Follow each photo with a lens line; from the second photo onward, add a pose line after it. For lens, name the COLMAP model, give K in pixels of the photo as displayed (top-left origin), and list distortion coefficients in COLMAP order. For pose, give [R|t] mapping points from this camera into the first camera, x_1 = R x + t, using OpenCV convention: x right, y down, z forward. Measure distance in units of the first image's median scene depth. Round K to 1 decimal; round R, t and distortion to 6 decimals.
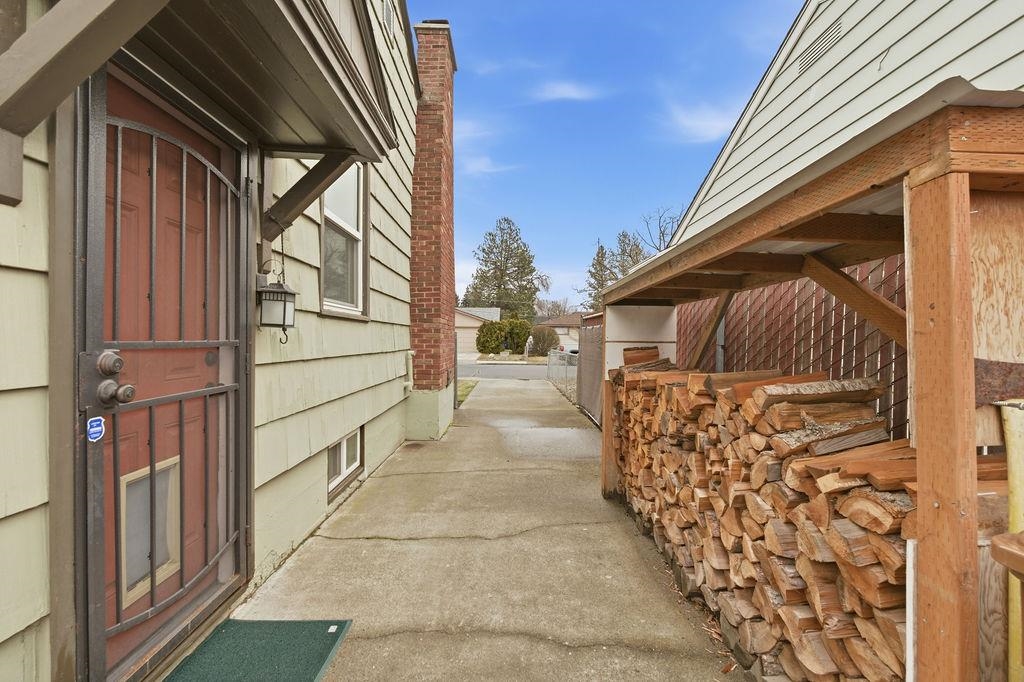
lens RADIAL K [[463.0, 0, 512.0], [0, 463.0, 341.0], [0, 0, 1]] dist [-0.000037, -0.000268]
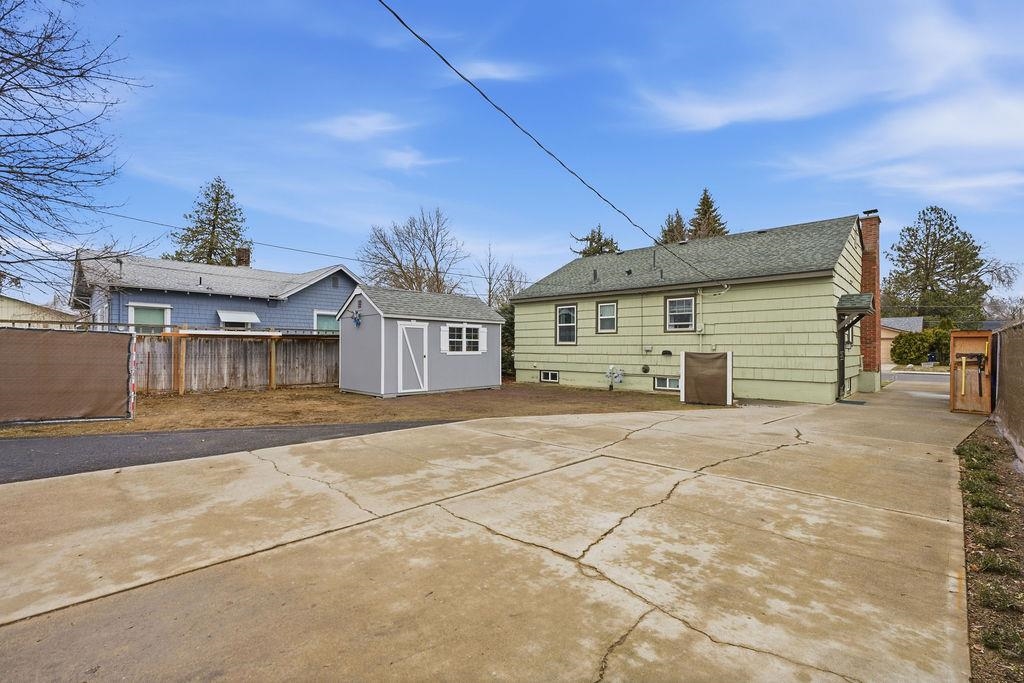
lens RADIAL K [[463.0, 0, 512.0], [0, 463.0, 341.5], [0, 0, 1]] dist [-0.000037, -0.000268]
pose [[0.725087, -0.008607, -0.688603, 0.011219], [-0.005472, 0.999818, -0.018259, 0.000028], [0.688635, 0.017007, 0.724908, -0.172837]]
